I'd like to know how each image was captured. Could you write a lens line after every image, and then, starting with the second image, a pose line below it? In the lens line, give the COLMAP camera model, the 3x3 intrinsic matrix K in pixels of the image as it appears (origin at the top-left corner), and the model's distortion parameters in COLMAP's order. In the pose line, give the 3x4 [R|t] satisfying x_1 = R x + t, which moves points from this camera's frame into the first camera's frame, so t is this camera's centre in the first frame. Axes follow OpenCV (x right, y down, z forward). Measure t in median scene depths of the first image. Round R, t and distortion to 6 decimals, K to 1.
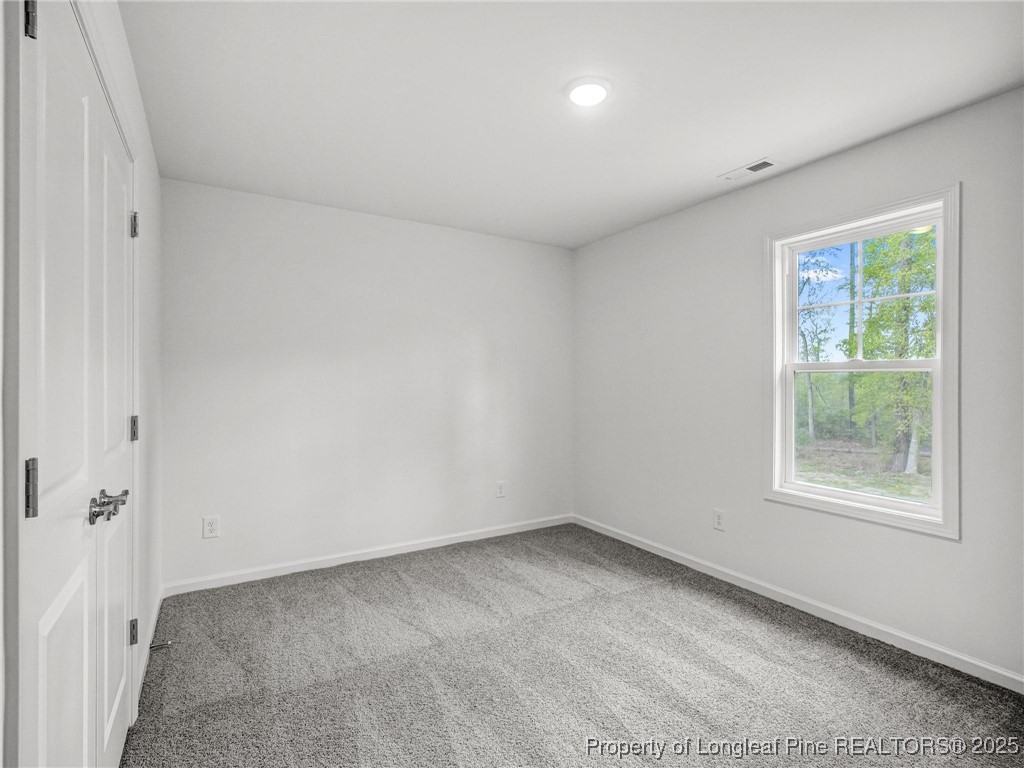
lens RADIAL K [[498.5, 0, 511.1], [0, 498.5, 378.6], [0, 0, 1]] dist [-0.011480, 0.005614]
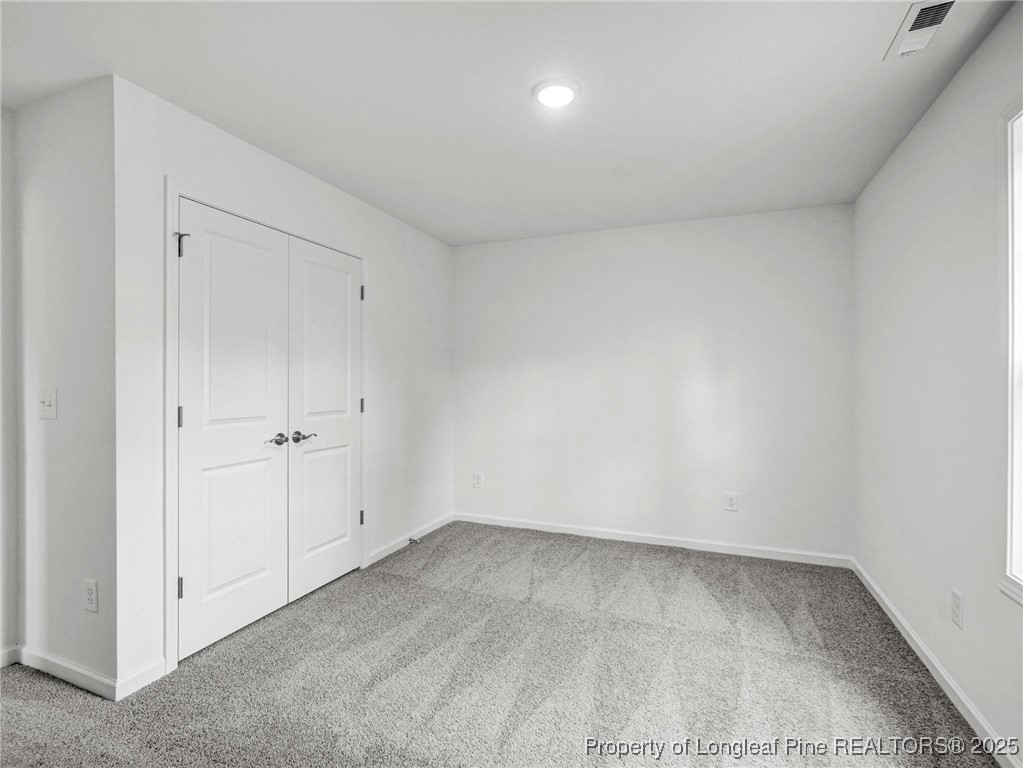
lens RADIAL K [[498.0, 0, 506.6], [0, 498.0, 386.9], [0, 0, 1]] dist [-0.011480, 0.005614]
pose [[0.589290, 0.010541, -0.807853, 0.573900], [0.003830, 0.999867, 0.015840, 0.004420], [0.807913, -0.012429, 0.589171, 0.208531]]
